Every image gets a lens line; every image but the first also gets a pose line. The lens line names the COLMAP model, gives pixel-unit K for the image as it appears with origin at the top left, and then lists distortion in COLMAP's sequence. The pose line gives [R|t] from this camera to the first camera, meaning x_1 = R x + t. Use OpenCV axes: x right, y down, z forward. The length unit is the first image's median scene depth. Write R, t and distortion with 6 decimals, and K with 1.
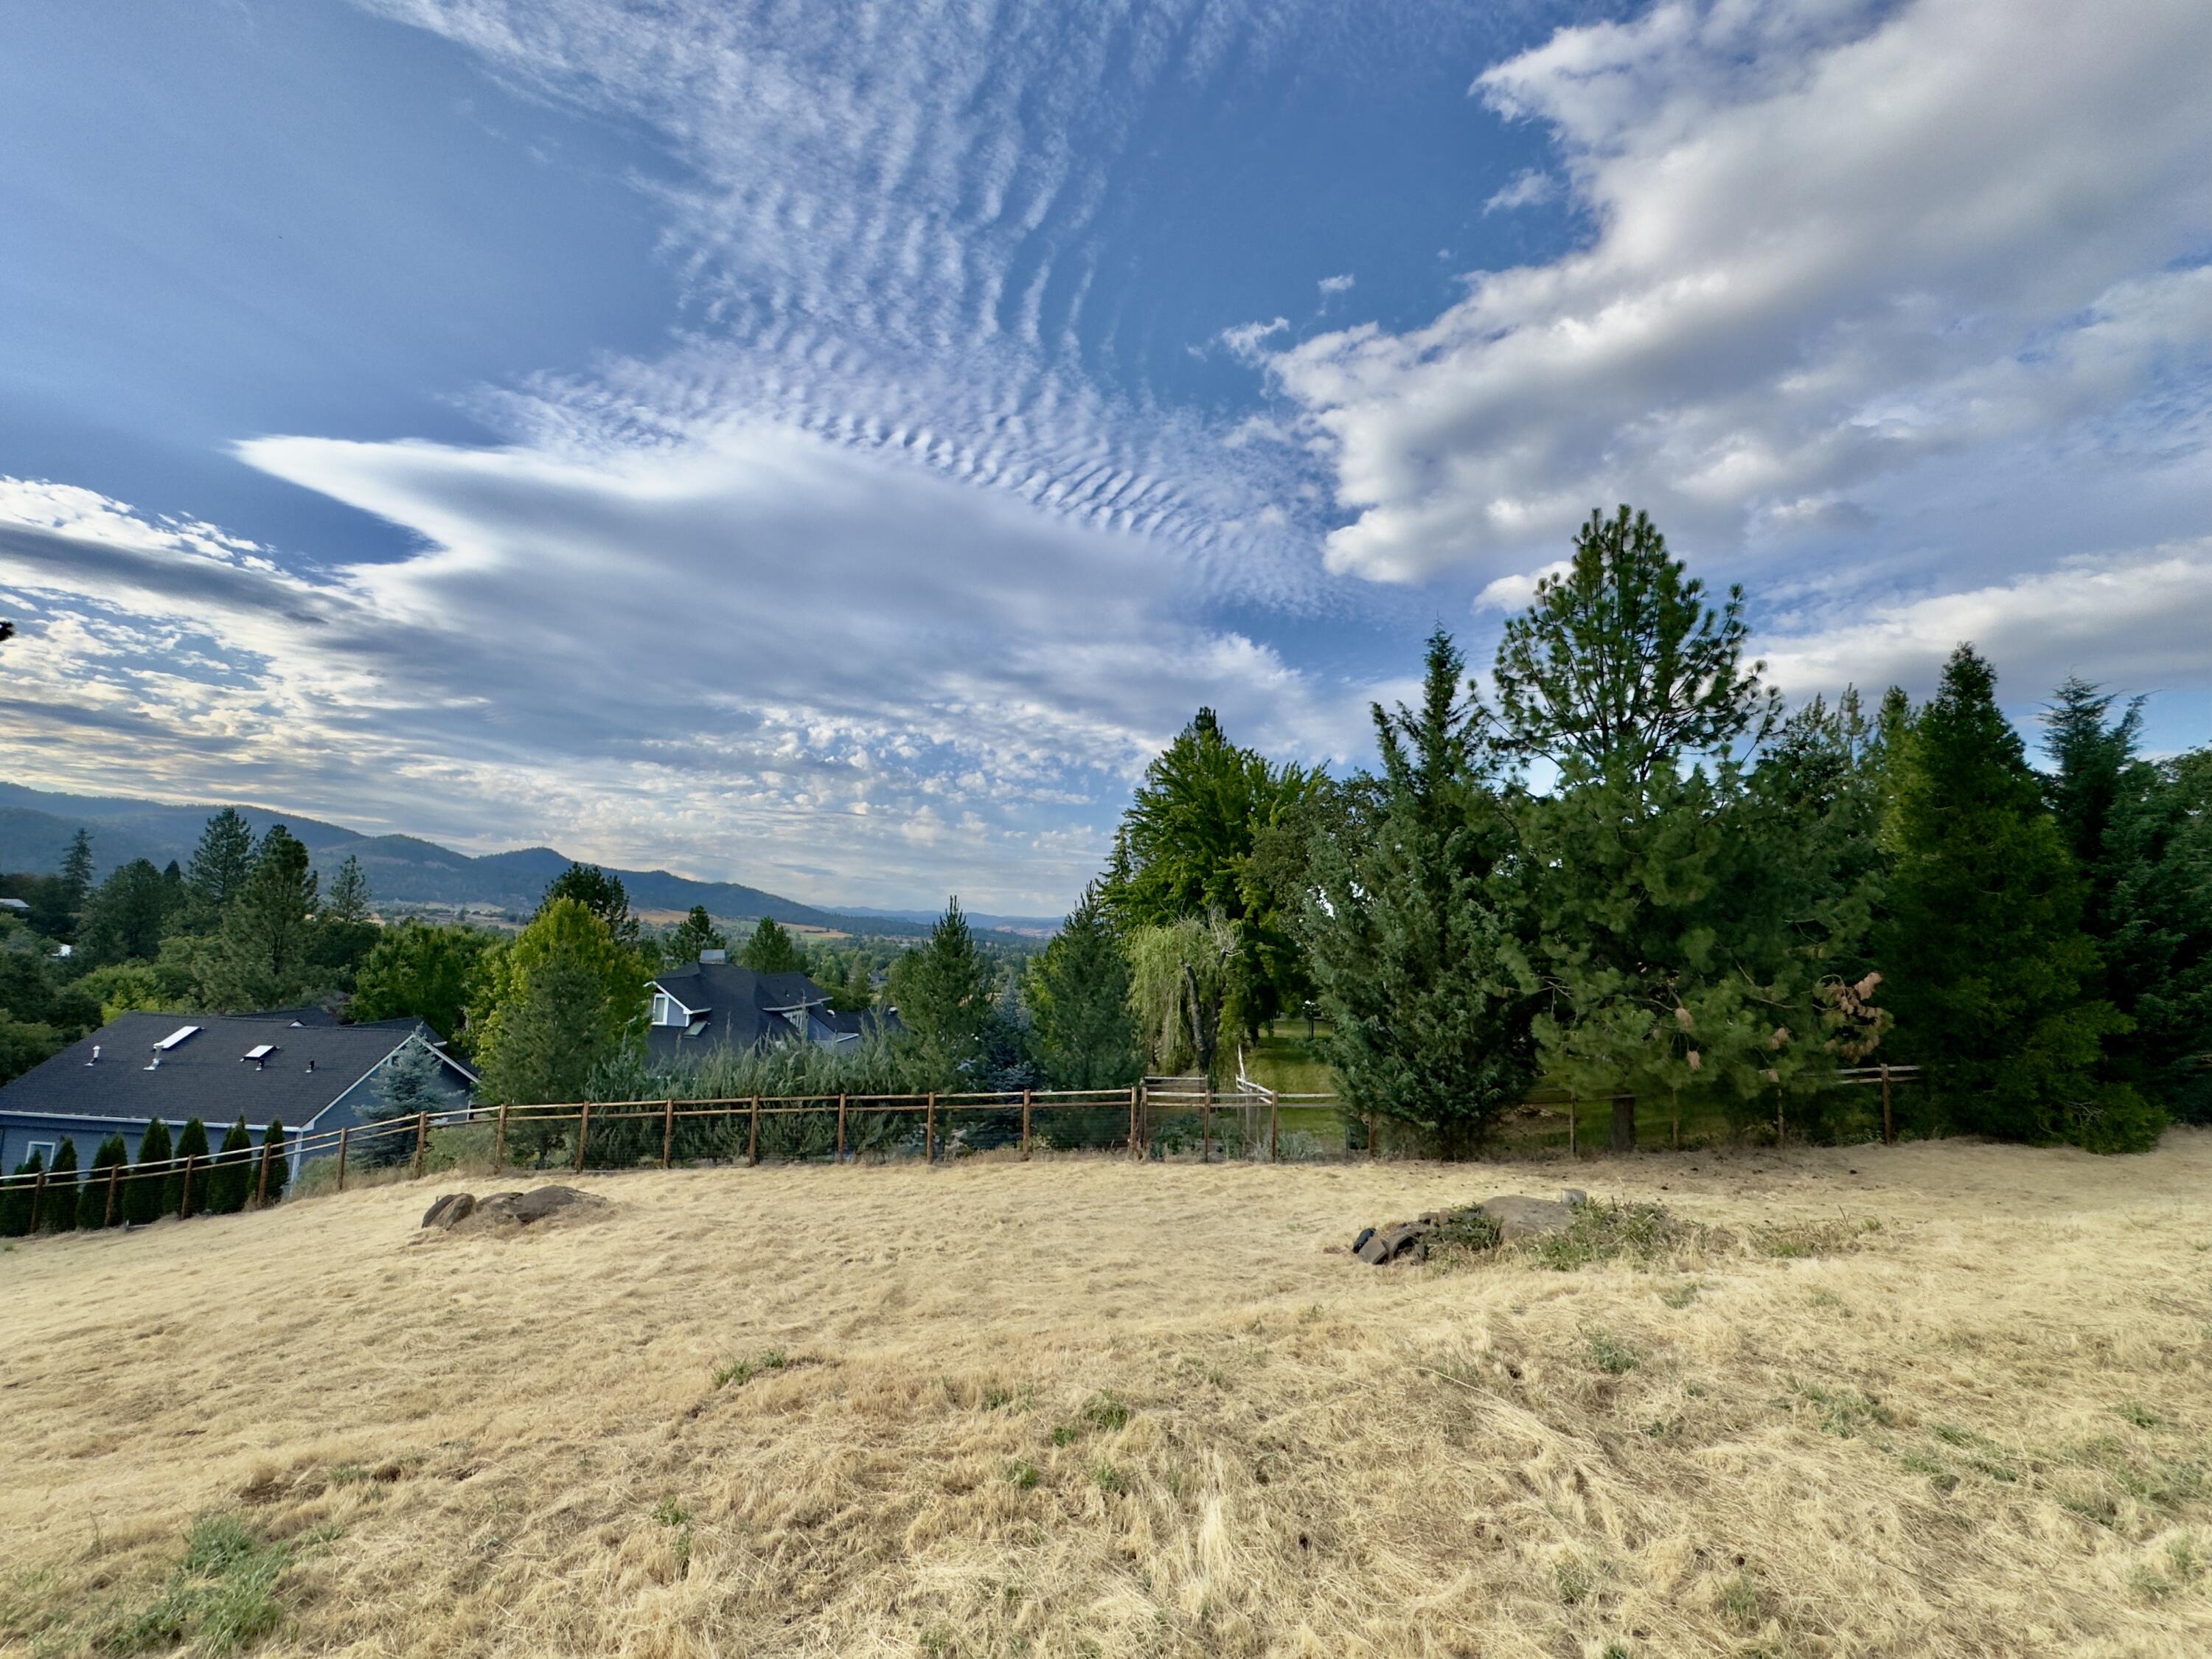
lens RADIAL K [[885.9, 0, 1101.2], [0, 885.9, 829.3], [0, 0, 1]] dist [-0.003747, 0.000773]
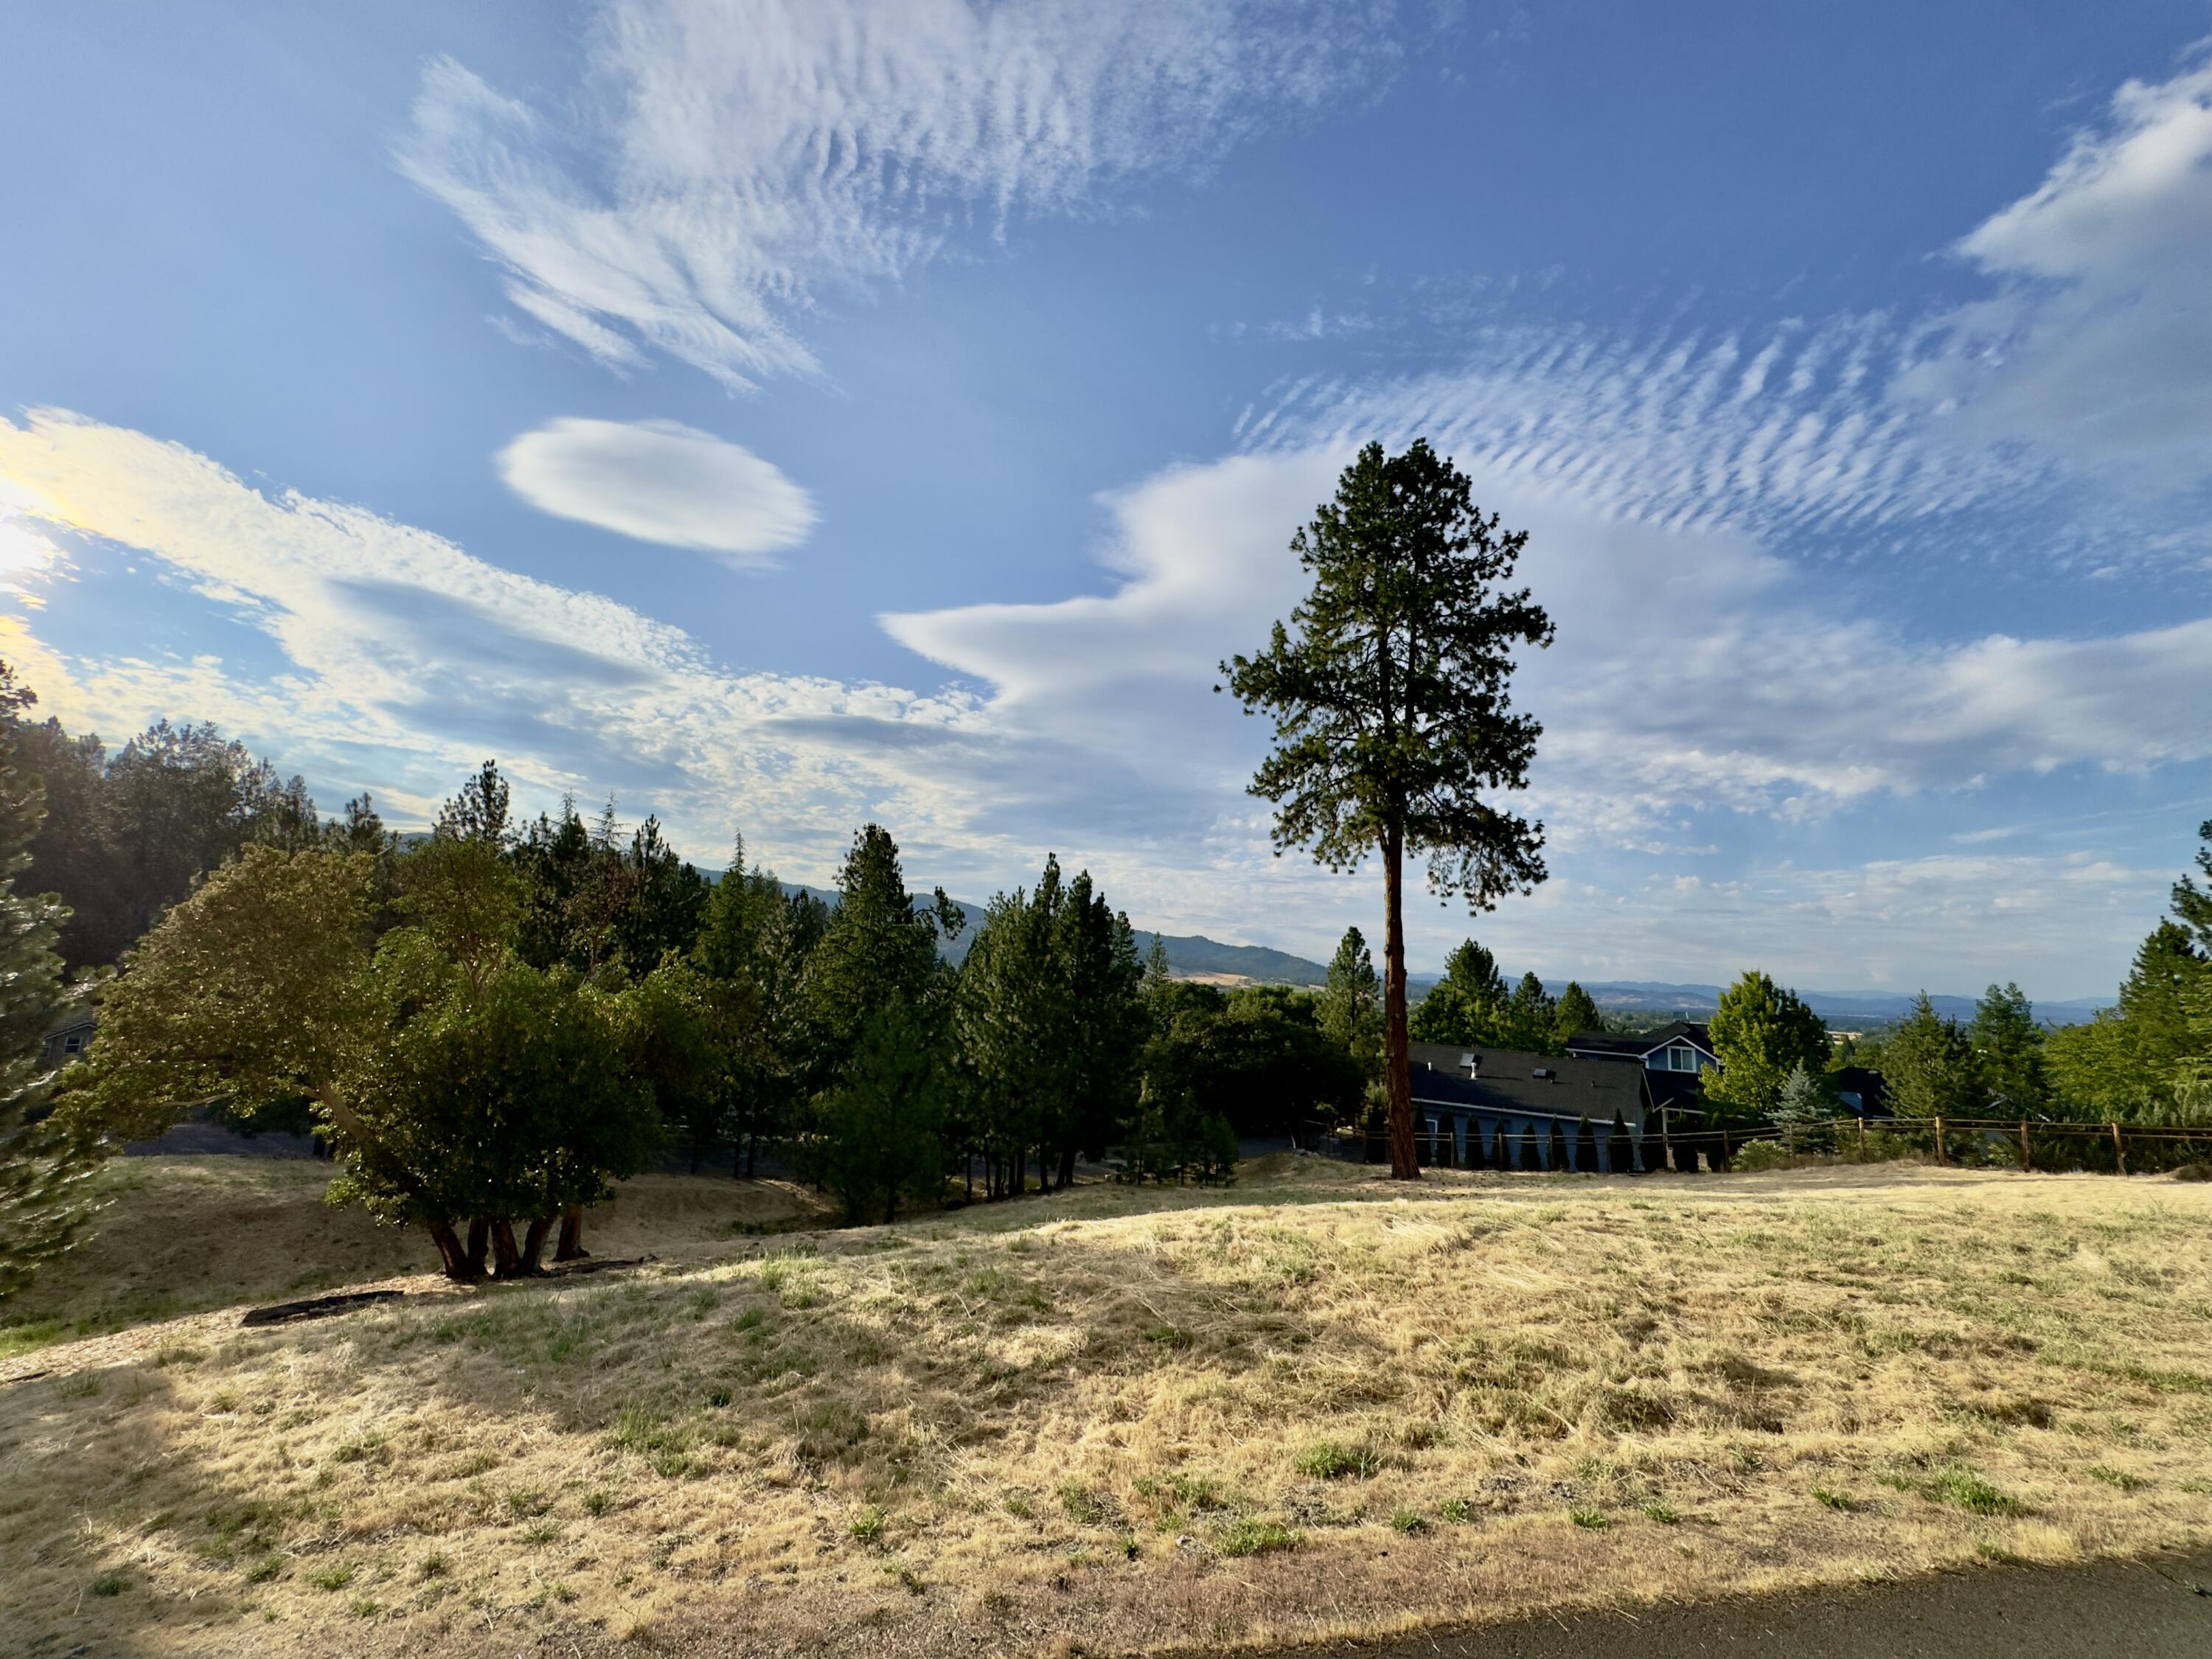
lens RADIAL K [[885.9, 0, 1106.1], [0, 885.9, 820.0], [0, 0, 1]] dist [-0.003747, 0.000773]
pose [[0.849396, -0.085992, -0.520703, -1.048487], [0.043813, 0.994720, -0.092805, -0.099742], [0.525934, 0.056015, 0.848679, -0.973405]]
